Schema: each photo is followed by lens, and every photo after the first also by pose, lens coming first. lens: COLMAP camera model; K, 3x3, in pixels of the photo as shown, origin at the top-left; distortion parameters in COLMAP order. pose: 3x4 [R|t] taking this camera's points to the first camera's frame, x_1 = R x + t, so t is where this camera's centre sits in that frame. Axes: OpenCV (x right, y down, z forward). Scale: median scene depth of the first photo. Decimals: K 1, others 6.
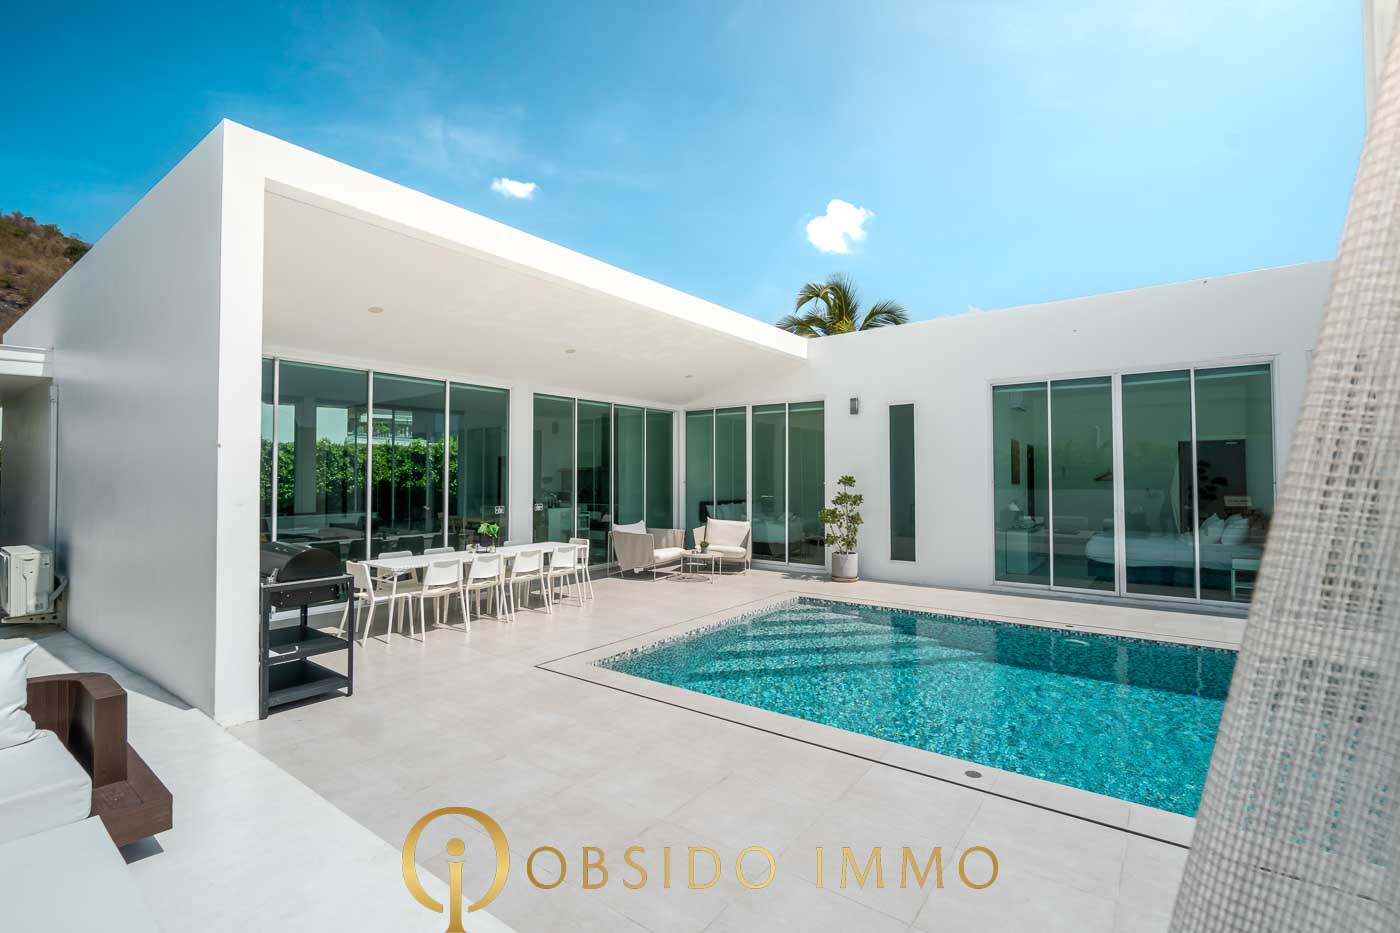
lens RADIAL K [[620.5, 0, 697.0], [0, 620.5, 474.5], [0, 0, 1]] dist [0.001616, -0.001097]
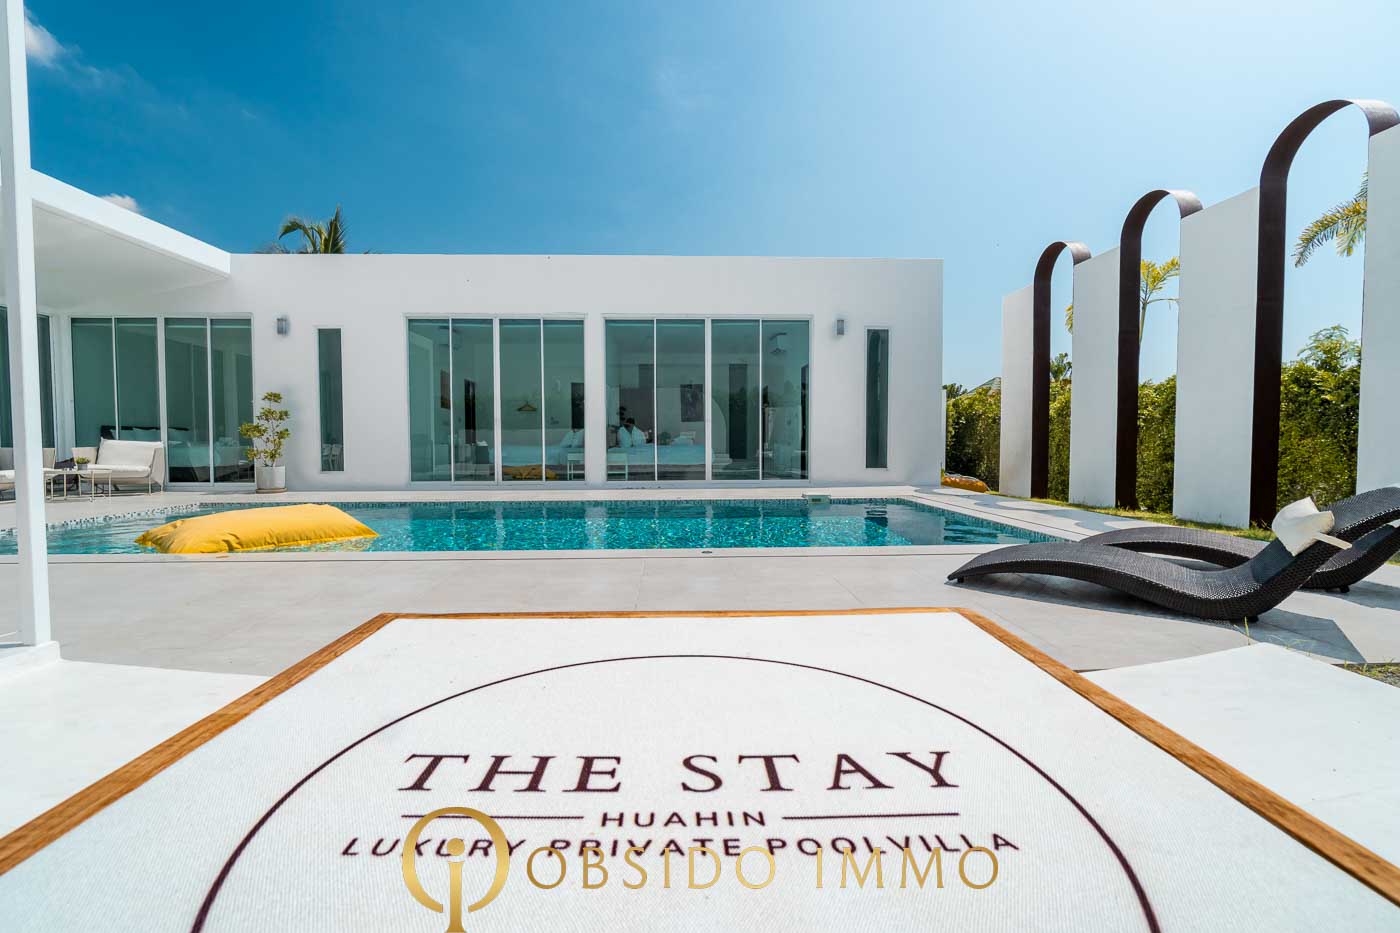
lens RADIAL K [[620.5, 0, 692.7], [0, 620.5, 455.1], [0, 0, 1]] dist [0.001616, -0.001097]
pose [[0.778606, -0.016129, 0.627306, 0.127976], [0.000498, 0.999685, 0.025085, 0.076499], [-0.627513, -0.019219, 0.778369, -0.234978]]
